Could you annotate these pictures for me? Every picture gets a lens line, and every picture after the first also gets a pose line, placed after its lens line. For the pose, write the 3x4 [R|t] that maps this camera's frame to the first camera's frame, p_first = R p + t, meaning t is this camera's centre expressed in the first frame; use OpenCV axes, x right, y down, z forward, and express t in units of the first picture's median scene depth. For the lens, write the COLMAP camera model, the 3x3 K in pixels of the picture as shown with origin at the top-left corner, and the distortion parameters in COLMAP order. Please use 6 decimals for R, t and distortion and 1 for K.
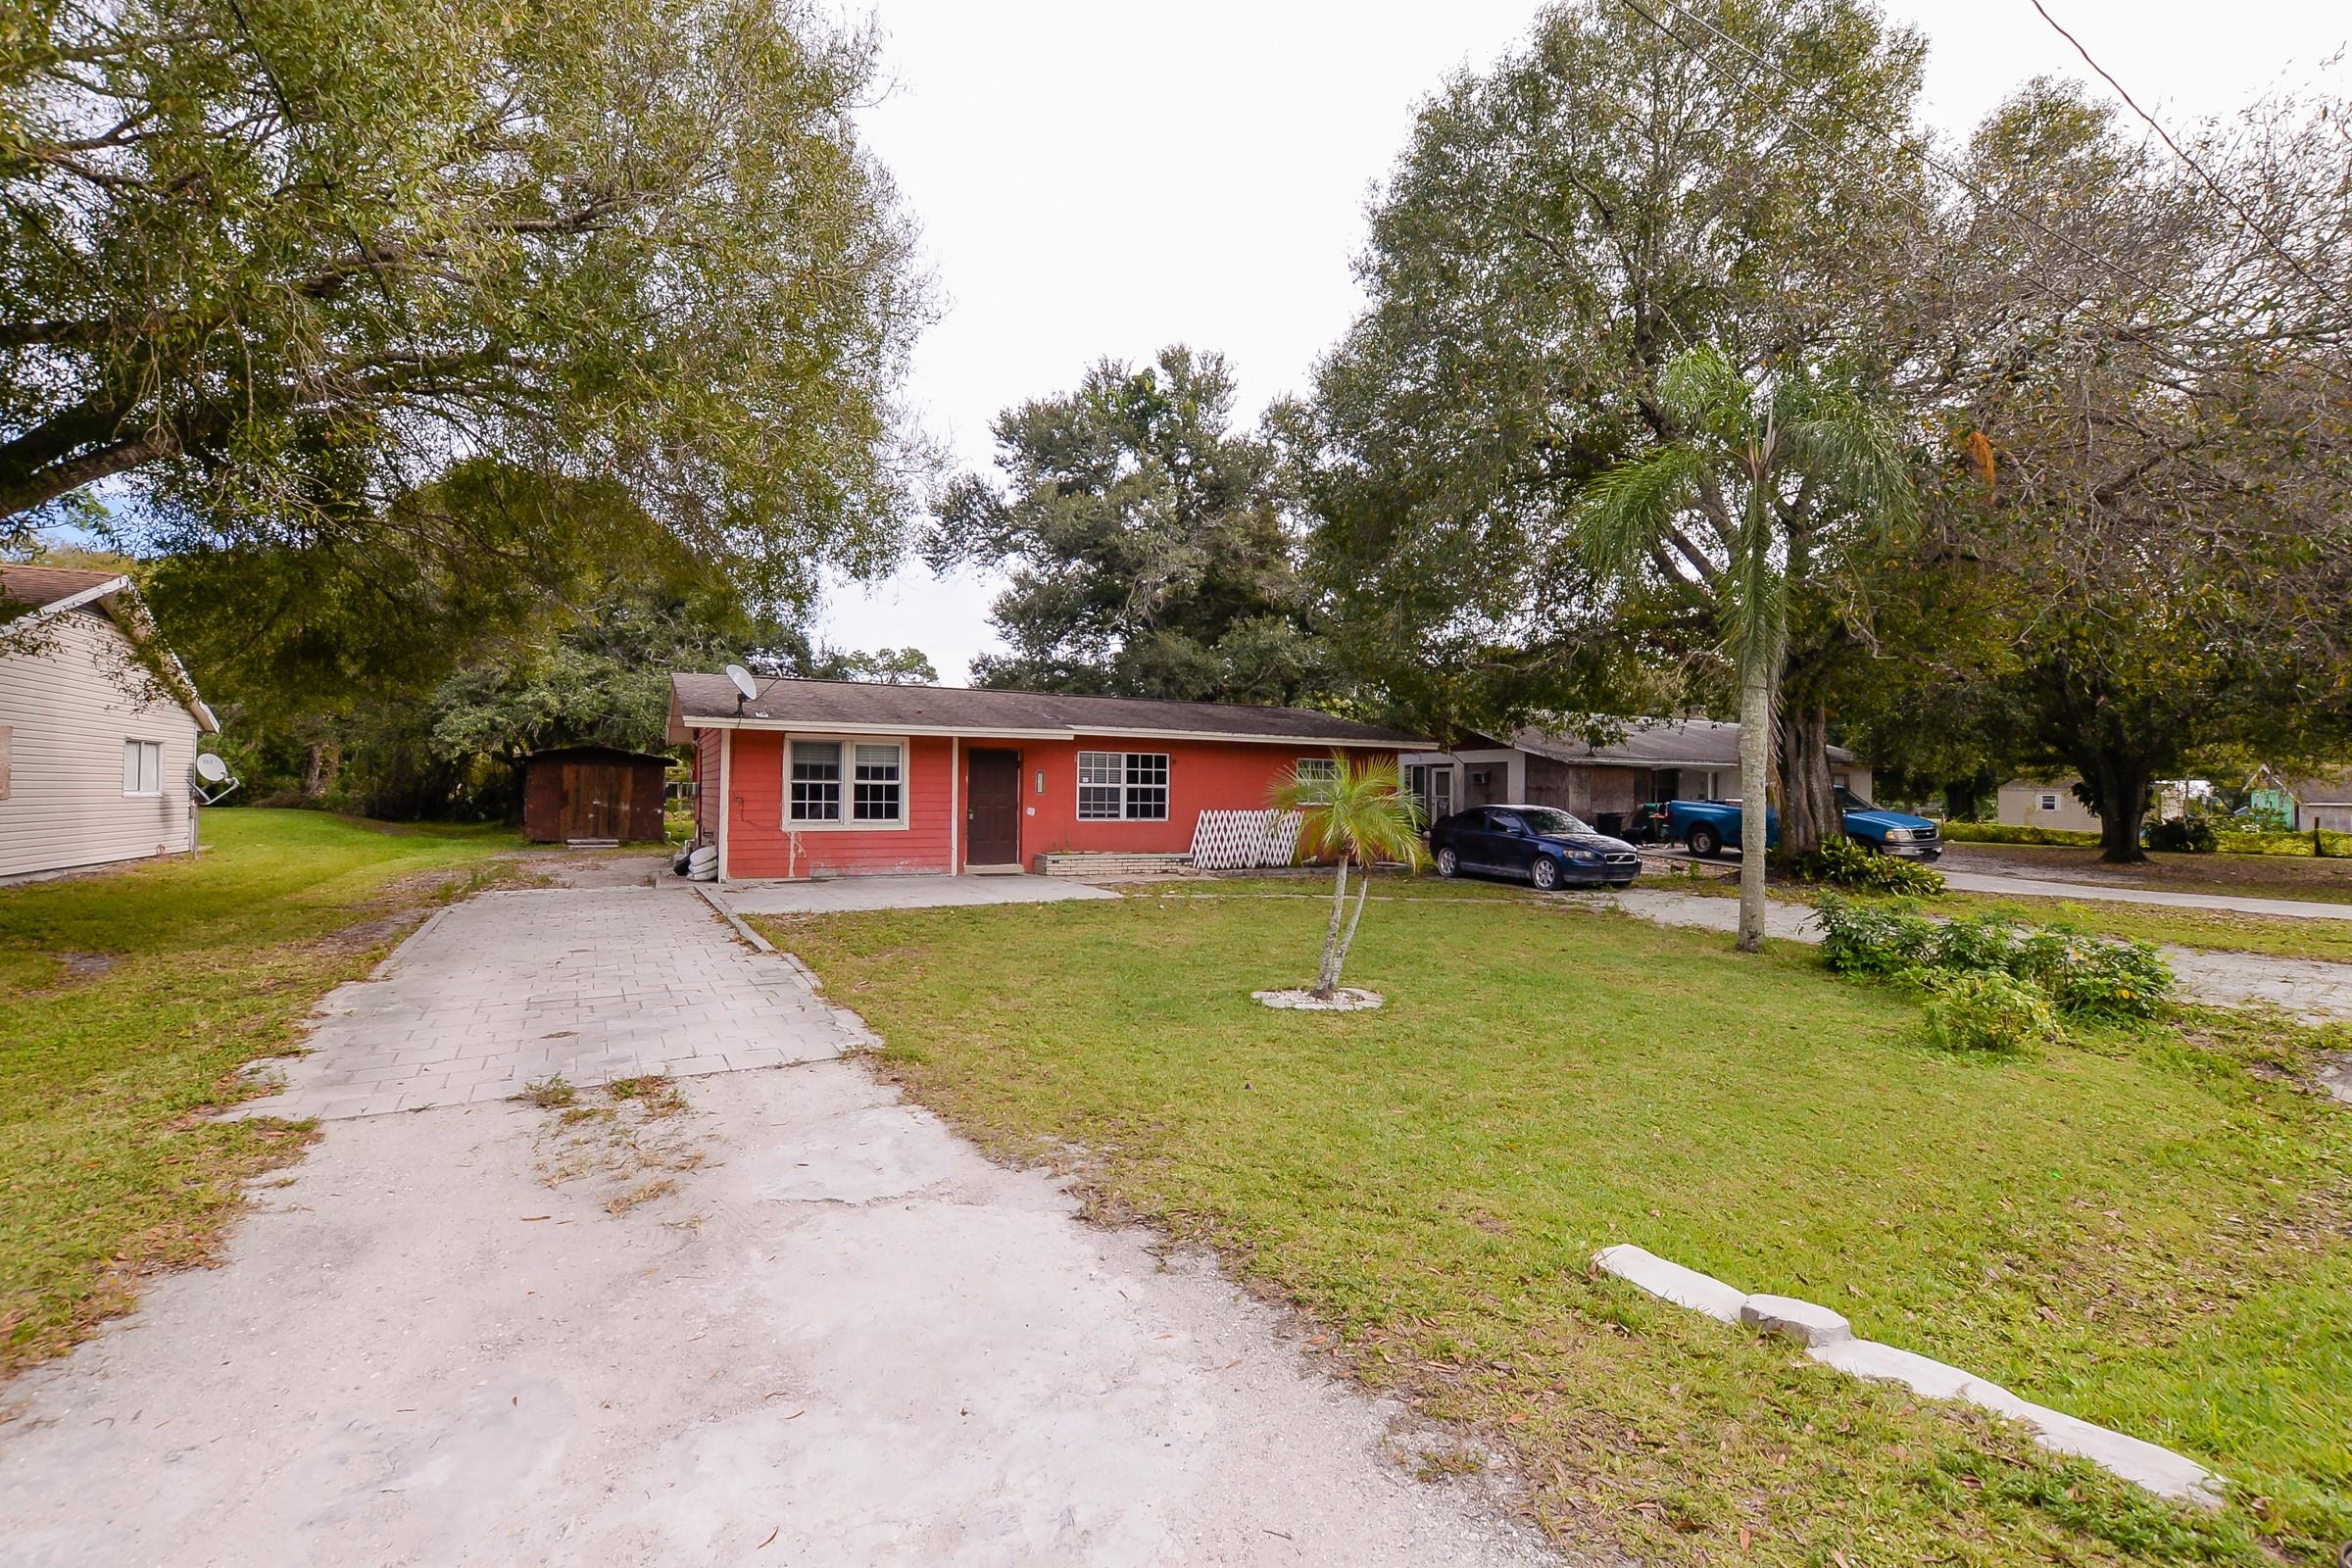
lens RADIAL K [[1040.3, 0, 1178.2], [0, 1040.3, 797.5], [0, 0, 1]] dist [-0.022200, 0.002716]
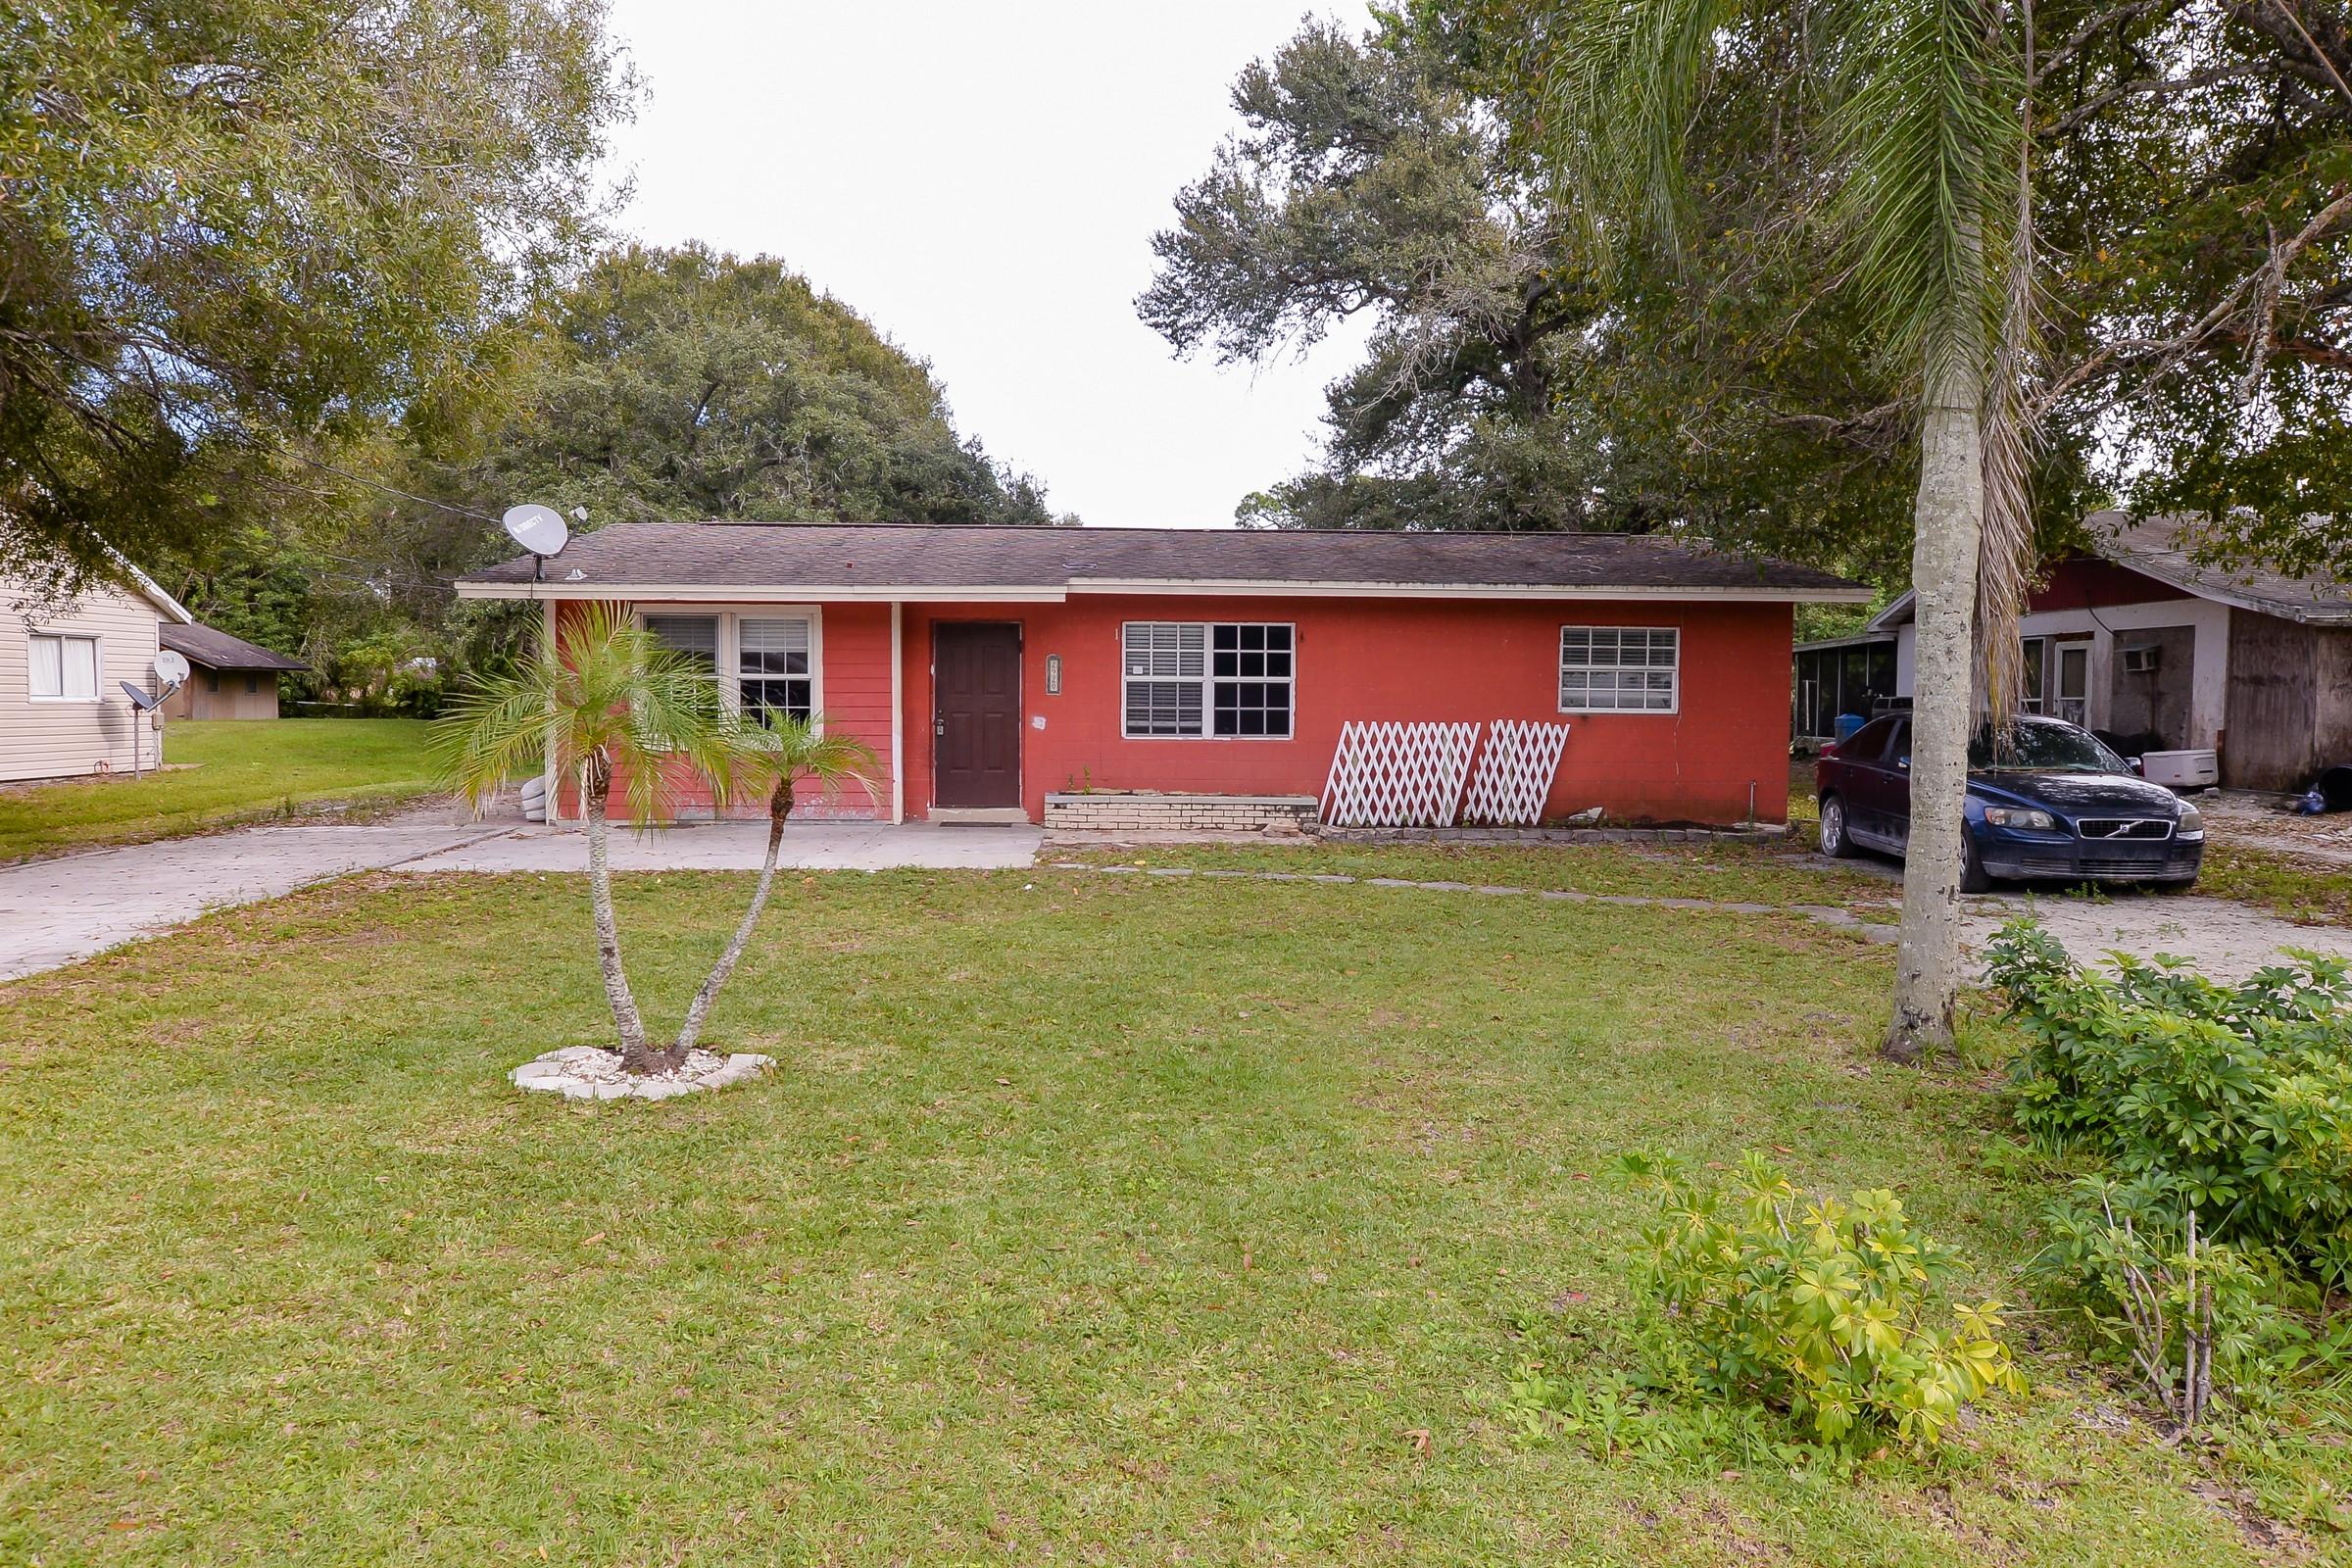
lens RADIAL K [[1624.2, 0, 1175.8], [0, 1624.2, 779.0], [0, 0, 1]] dist [-0.001592, 0.000633]
pose [[0.902998, 0.017305, -0.429296, 0.320183], [0.001848, 0.999023, 0.044158, 0.004246], [0.429641, -0.040668, 0.902084, 0.163854]]
